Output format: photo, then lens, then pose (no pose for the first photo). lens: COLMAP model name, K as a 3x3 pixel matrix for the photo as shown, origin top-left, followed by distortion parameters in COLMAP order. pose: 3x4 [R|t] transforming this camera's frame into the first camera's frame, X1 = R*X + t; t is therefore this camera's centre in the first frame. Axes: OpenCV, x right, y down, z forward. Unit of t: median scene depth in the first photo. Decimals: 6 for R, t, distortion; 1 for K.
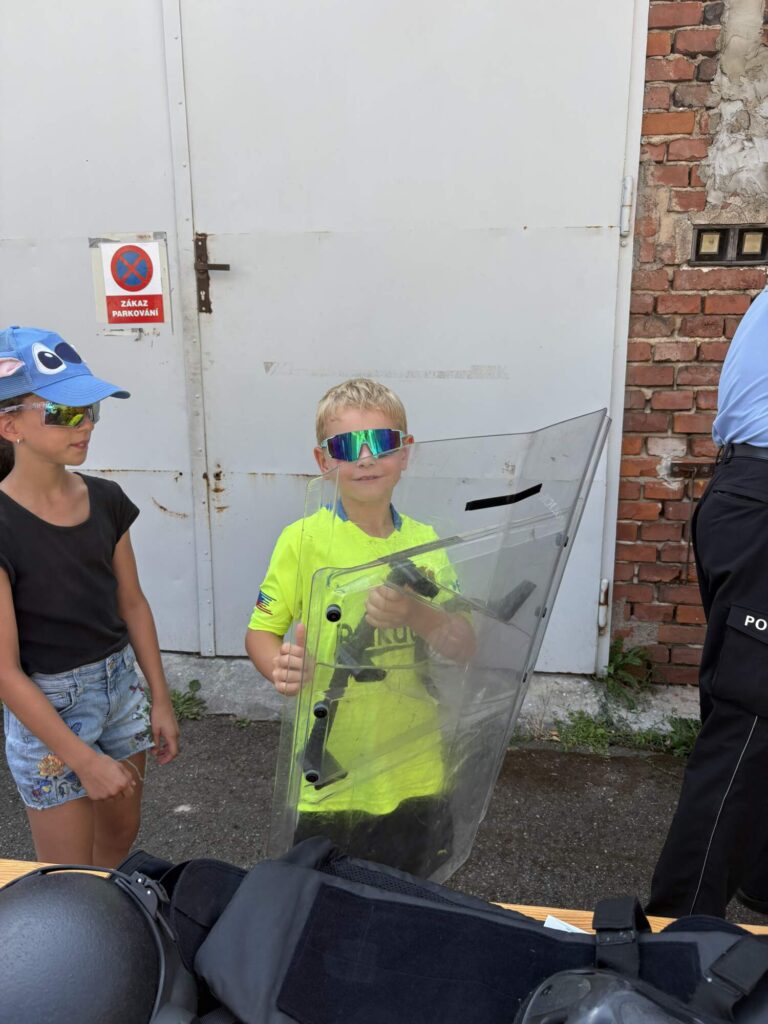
lens RADIAL K [[774.0, 0, 383.9], [0, 774.0, 507.6], [0, 0, 1]] dist [0.042168, -0.048596]
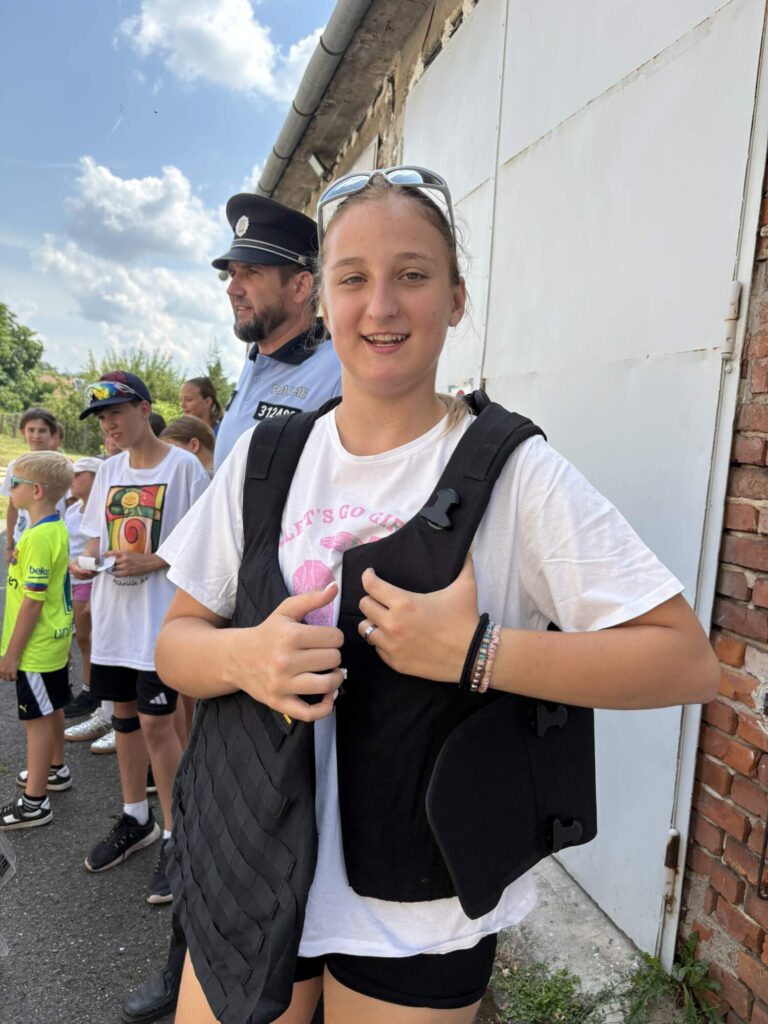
lens RADIAL K [[774.0, 0, 391.4], [0, 774.0, 506.4], [0, 0, 1]] dist [0.042168, -0.048596]
pose [[0.418693, 0.107298, -0.901767, 0.810990], [-0.259676, 0.965679, -0.005665, -0.123420], [0.870209, 0.236539, 0.432186, 0.422590]]
